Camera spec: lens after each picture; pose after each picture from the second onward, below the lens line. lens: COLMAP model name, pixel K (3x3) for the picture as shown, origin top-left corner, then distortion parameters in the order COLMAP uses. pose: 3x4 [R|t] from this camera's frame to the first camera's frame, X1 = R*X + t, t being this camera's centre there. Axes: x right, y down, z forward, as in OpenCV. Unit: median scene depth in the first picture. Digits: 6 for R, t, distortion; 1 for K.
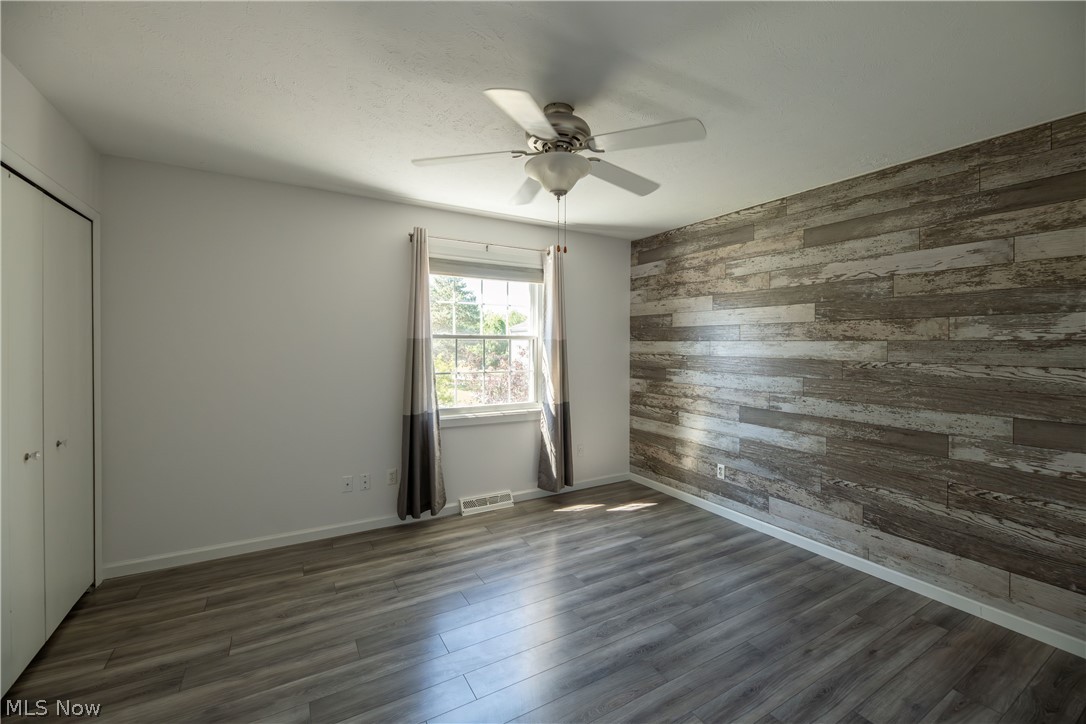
lens RADIAL K [[439.9, 0, 543.7], [0, 439.9, 351.1], [0, 0, 1]] dist [0.001337, -0.004156]
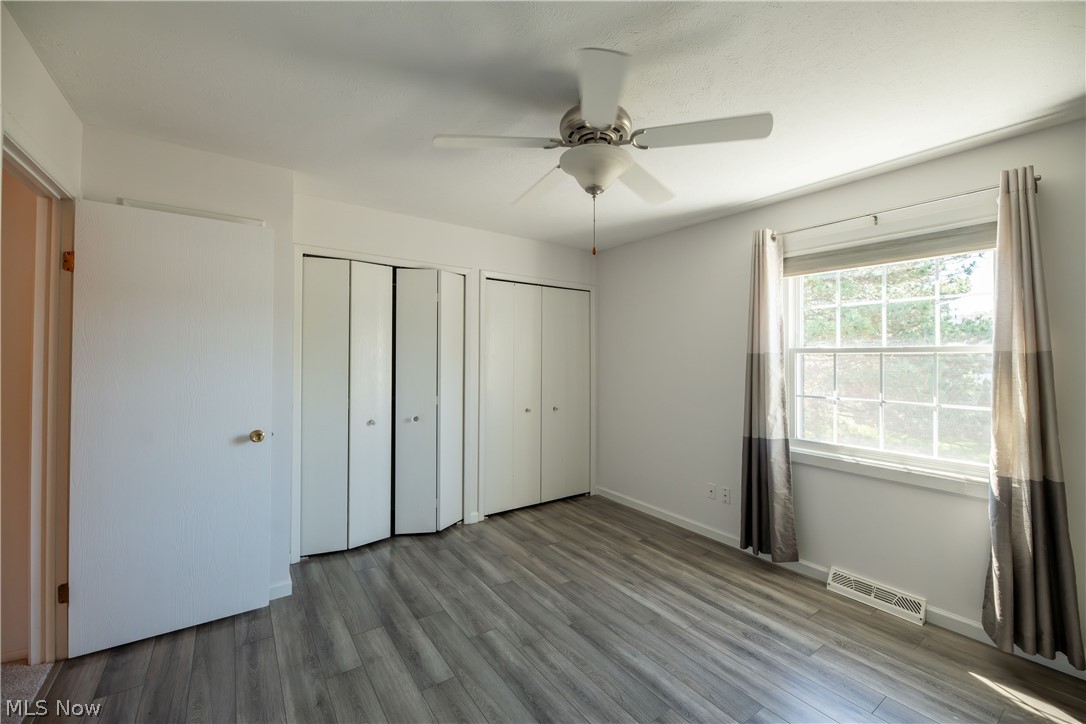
lens RADIAL K [[439.9, 0, 543.7], [0, 439.9, 351.1], [0, 0, 1]] dist [0.001337, -0.004156]
pose [[0.101098, -0.009529, -0.994831, 0.577761], [-0.013230, 0.999853, -0.010922, -0.018813], [0.994789, 0.014265, 0.100957, 0.485315]]
